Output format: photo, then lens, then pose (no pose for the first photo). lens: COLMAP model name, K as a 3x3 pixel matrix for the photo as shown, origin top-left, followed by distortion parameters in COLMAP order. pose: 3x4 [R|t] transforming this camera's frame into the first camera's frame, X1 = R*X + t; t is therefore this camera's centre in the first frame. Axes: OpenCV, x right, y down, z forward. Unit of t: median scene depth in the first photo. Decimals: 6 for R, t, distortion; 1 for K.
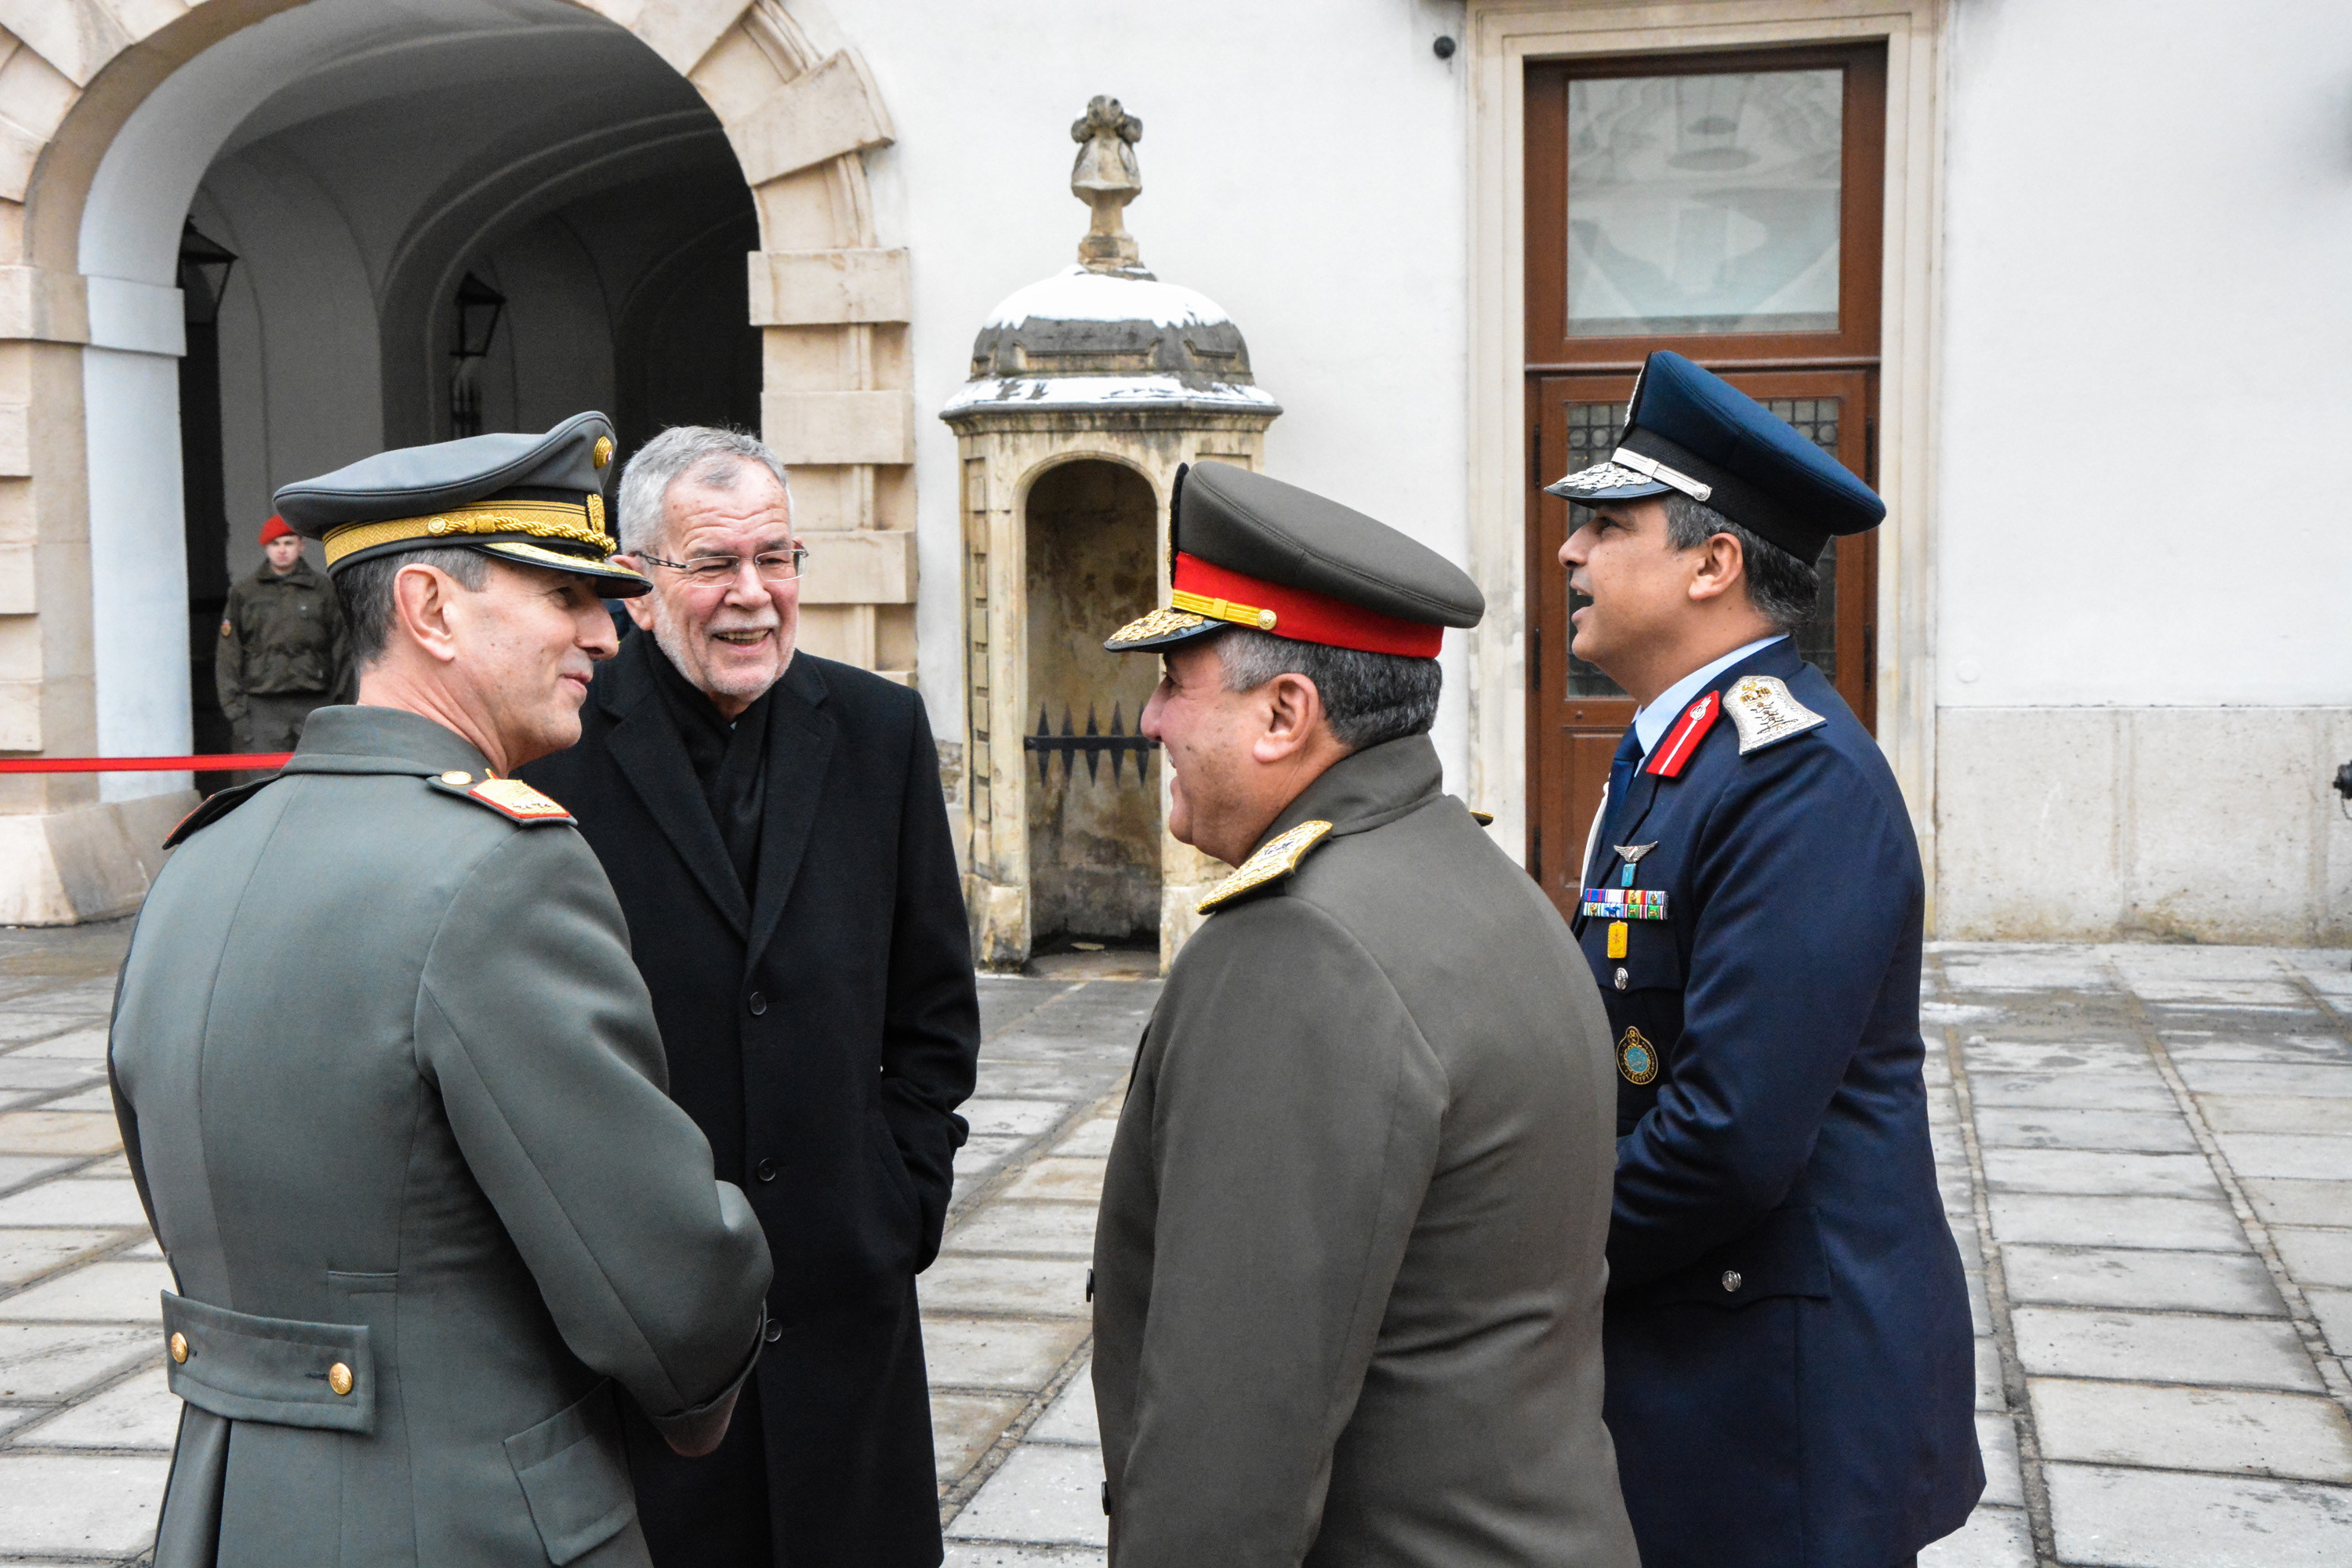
lens RADIAL K [[3369.0, 0, 1176.0], [0, 3369.0, 784.0], [0, 0, 1]] dist [0.221100, 0.034037]
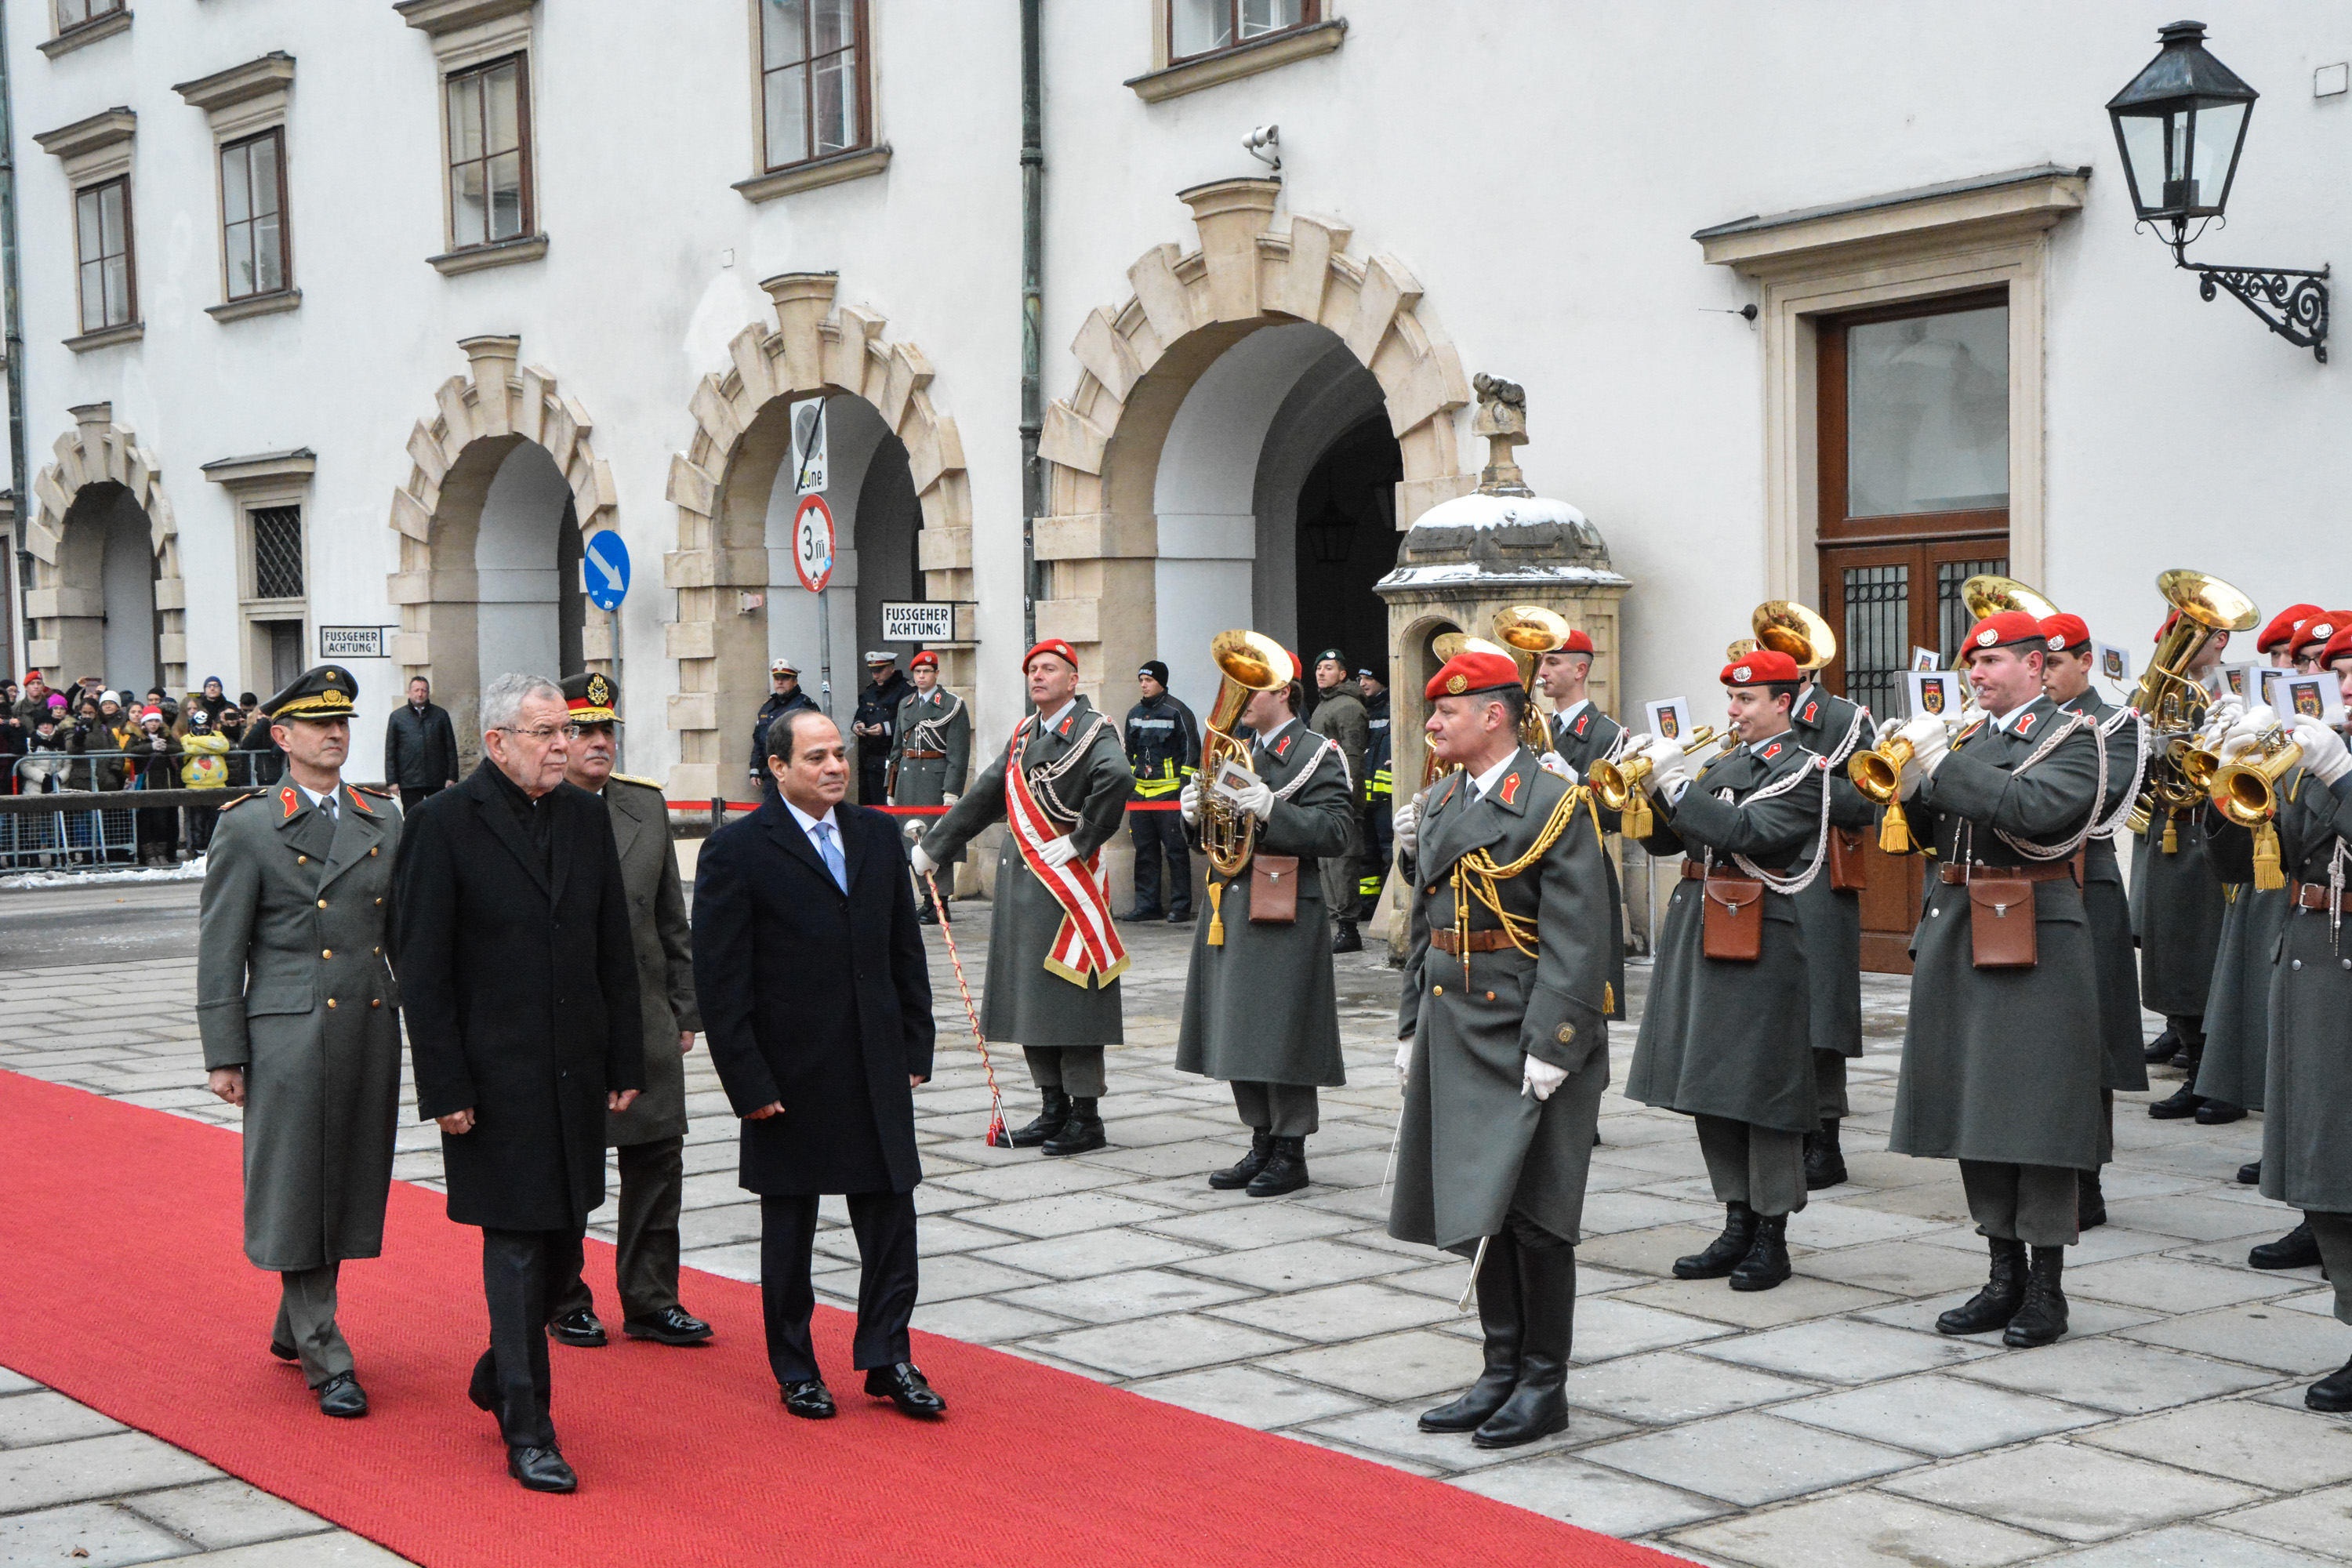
lens RADIAL K [[3369.0, 0, 1176.0], [0, 3369.0, 784.0], [0, 0, 1]] dist [0.221100, 0.034037]
pose [[0.743797, 0.012980, -0.668280, 0.824377], [-0.033830, 0.999261, -0.018243, 0.005553], [0.667549, 0.036177, 0.743686, -0.161640]]
